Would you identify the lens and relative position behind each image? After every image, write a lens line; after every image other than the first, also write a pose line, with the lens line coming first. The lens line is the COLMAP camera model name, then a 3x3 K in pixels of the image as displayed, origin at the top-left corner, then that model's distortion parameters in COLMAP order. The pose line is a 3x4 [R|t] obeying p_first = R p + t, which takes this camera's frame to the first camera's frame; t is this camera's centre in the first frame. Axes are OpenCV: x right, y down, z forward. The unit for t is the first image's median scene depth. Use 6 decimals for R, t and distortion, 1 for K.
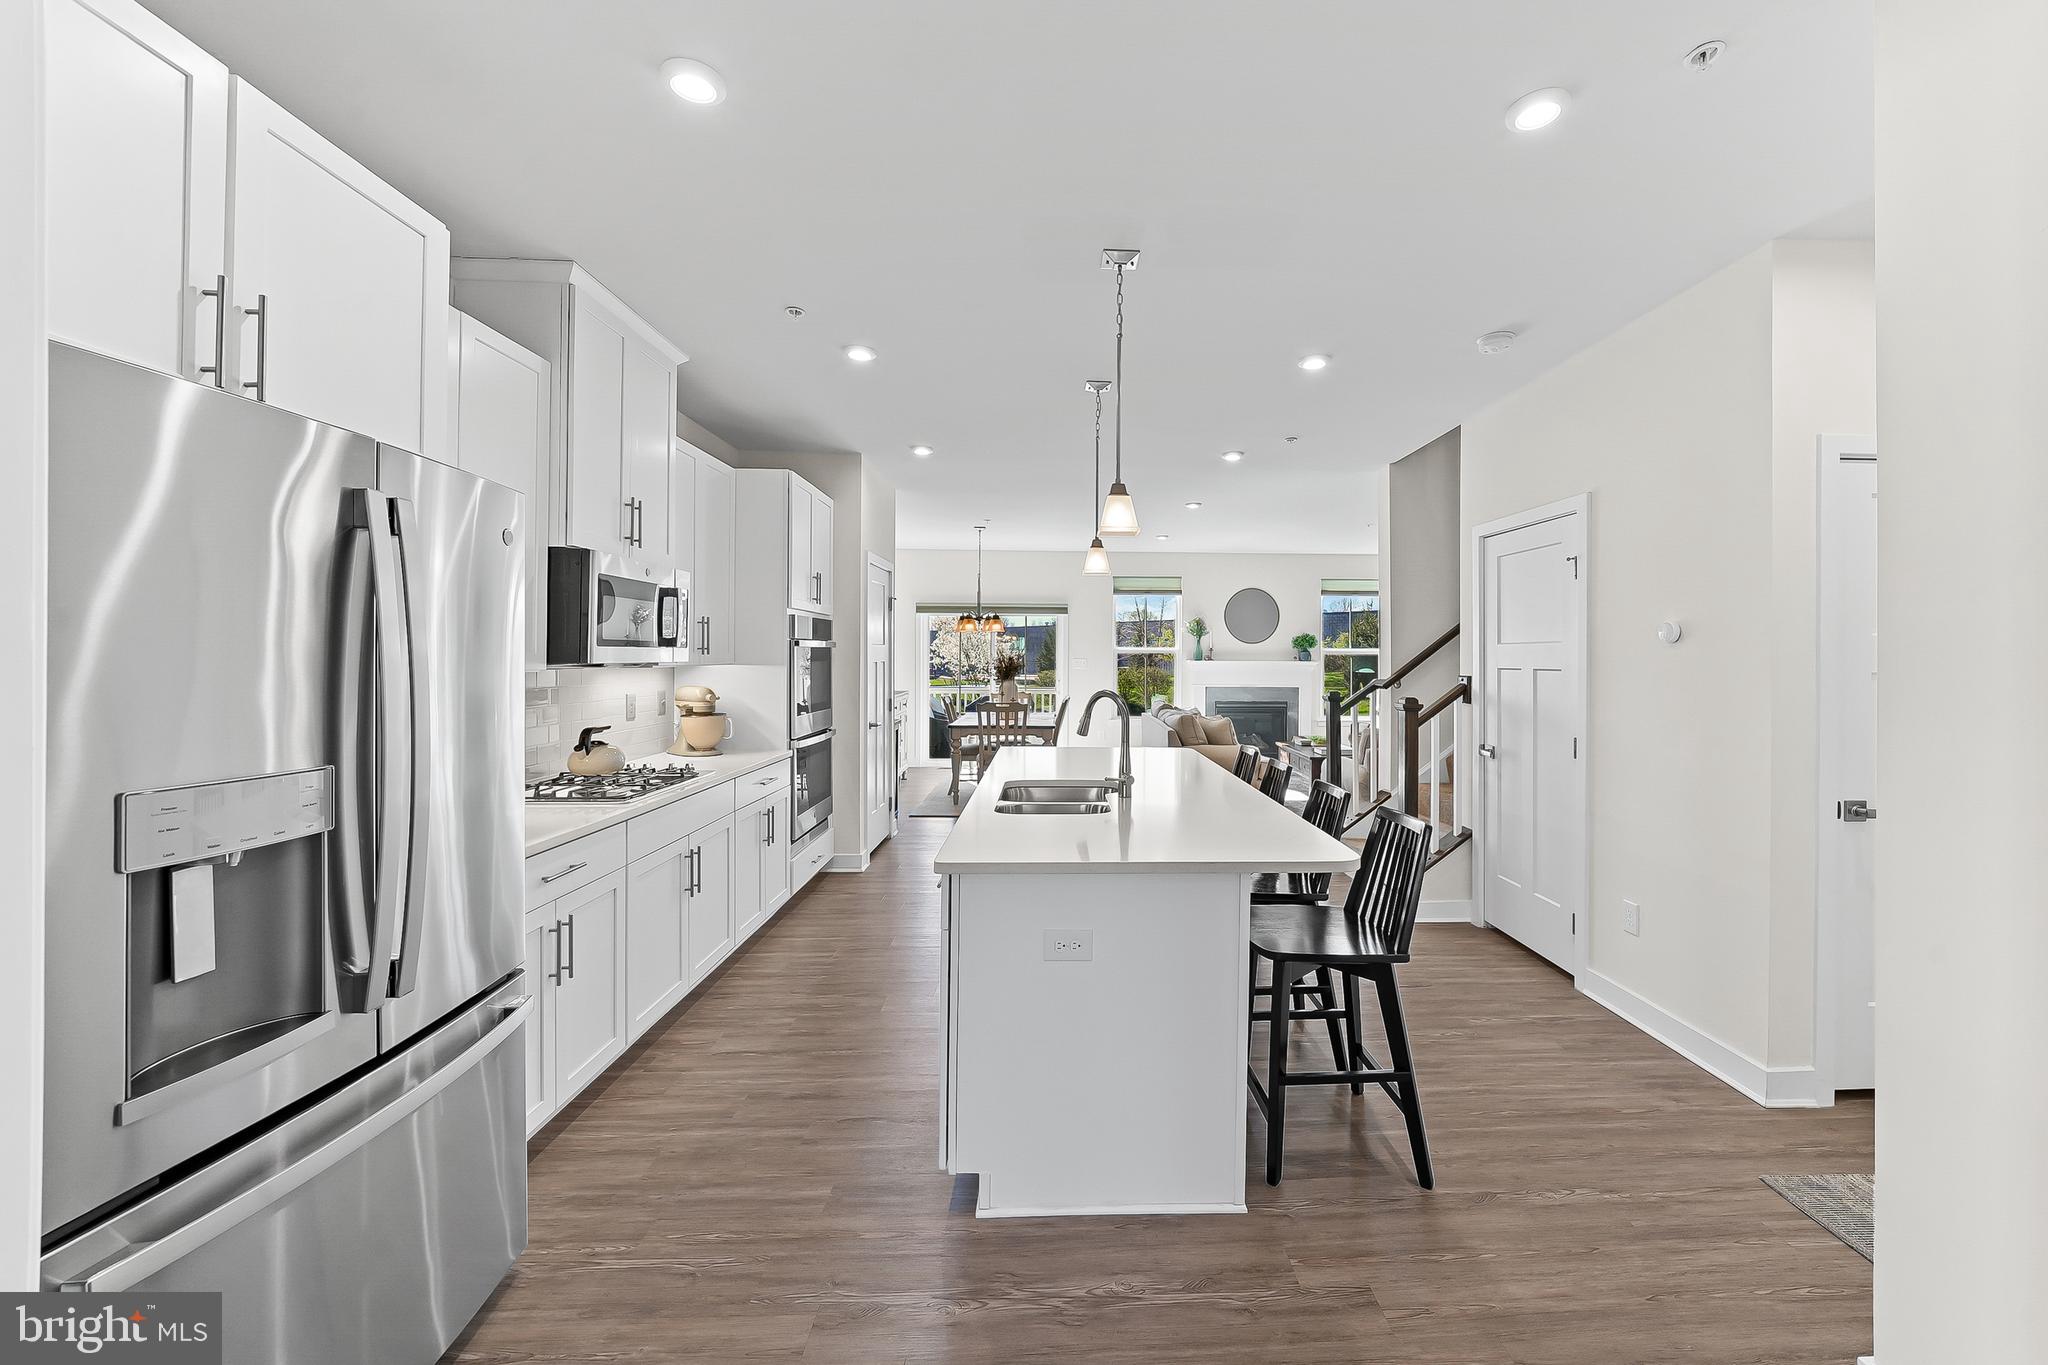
lens RADIAL K [[783.9, 0, 1089.2], [0, 783.9, 653.9], [0, 0, 1]] dist [-0.008728, 0.000365]
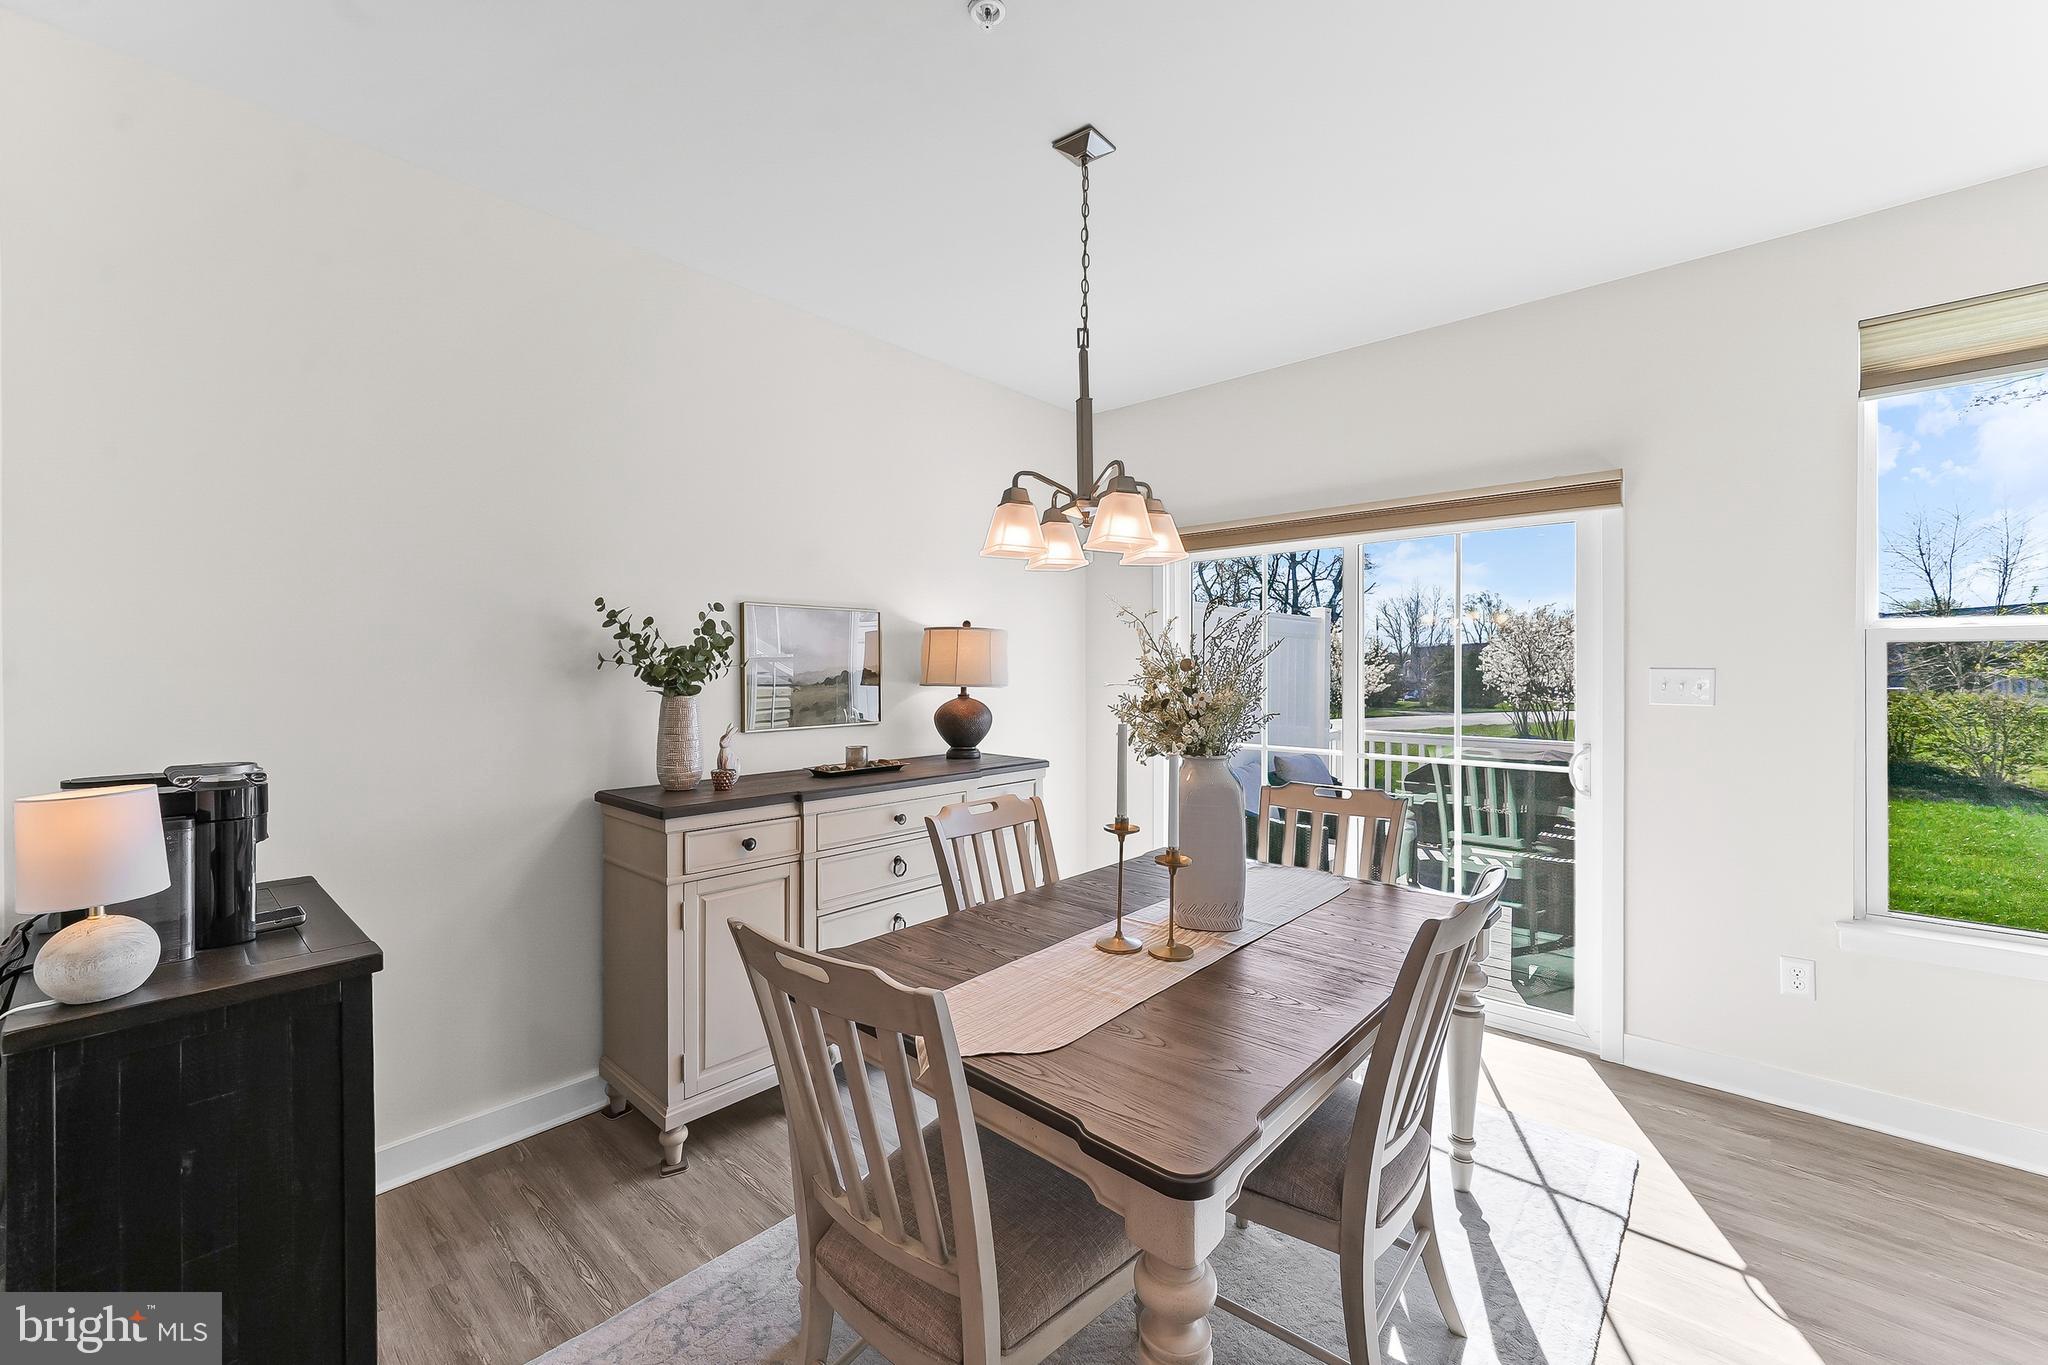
lens RADIAL K [[783.9, 0, 1011.7], [0, 783.9, 676.9], [0, 0, 1]] dist [-0.008728, 0.000365]
pose [[0.699462, 0.001333, -0.714669, 0.040792], [0.004260, 0.999973, 0.006035, 0.014175], [0.714657, -0.007266, 0.699437, 1.449804]]
